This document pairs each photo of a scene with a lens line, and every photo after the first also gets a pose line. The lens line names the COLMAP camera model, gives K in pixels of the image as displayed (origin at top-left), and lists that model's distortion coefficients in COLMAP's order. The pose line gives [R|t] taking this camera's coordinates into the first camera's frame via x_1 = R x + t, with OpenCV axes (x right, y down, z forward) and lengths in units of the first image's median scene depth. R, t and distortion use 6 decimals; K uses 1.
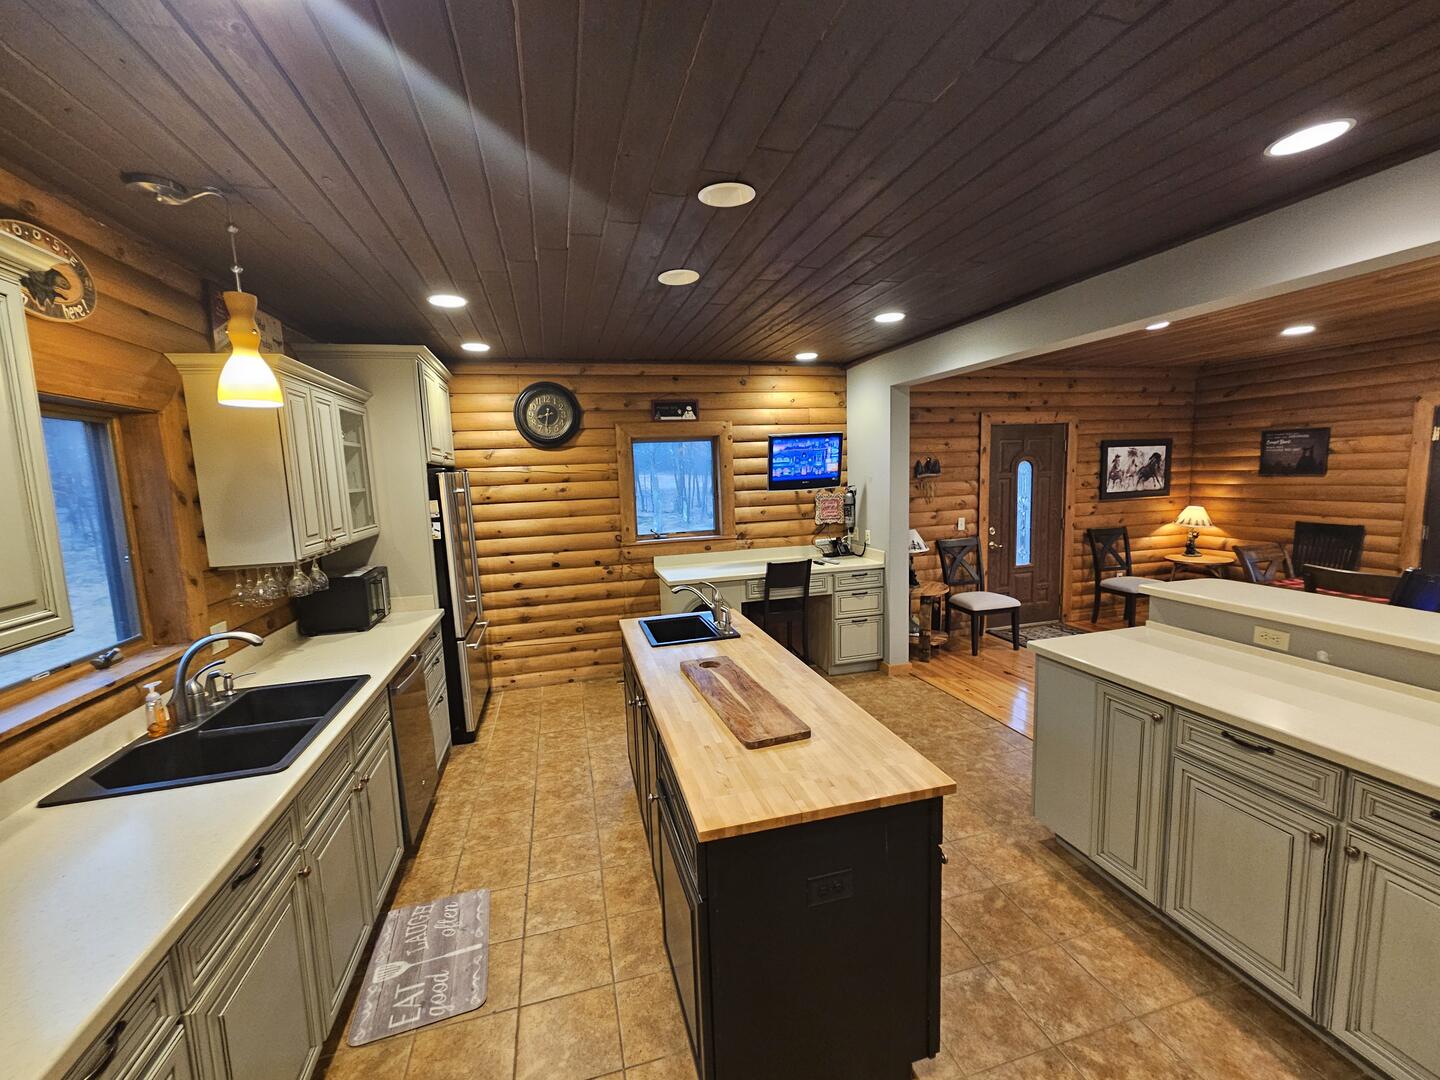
lens RADIAL K [[594.2, 0, 719.4], [0, 594.2, 537.4], [0, 0, 1]] dist [0.000257, 0.000614]
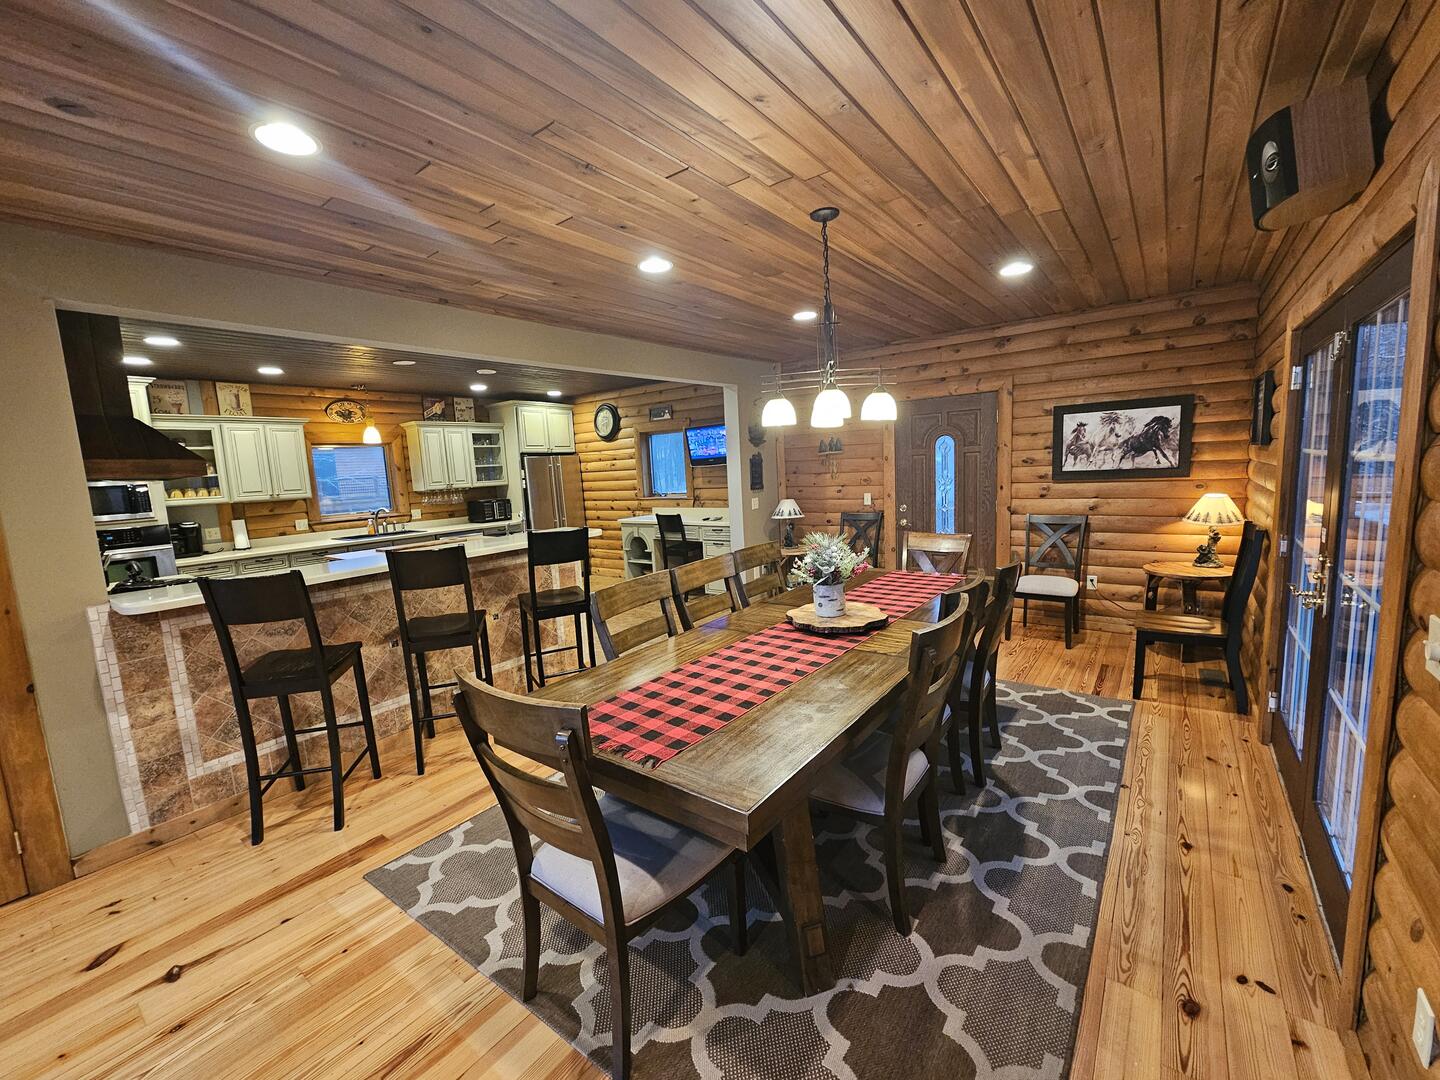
lens RADIAL K [[594.2, 0, 725.2], [0, 594.2, 541.3], [0, 0, 1]] dist [0.000257, 0.000614]
pose [[0.612734, 0.106630, -0.783062, 1.014297], [-0.063358, 0.994294, 0.085817, -0.021686], [0.787745, -0.002970, 0.615994, 0.149220]]
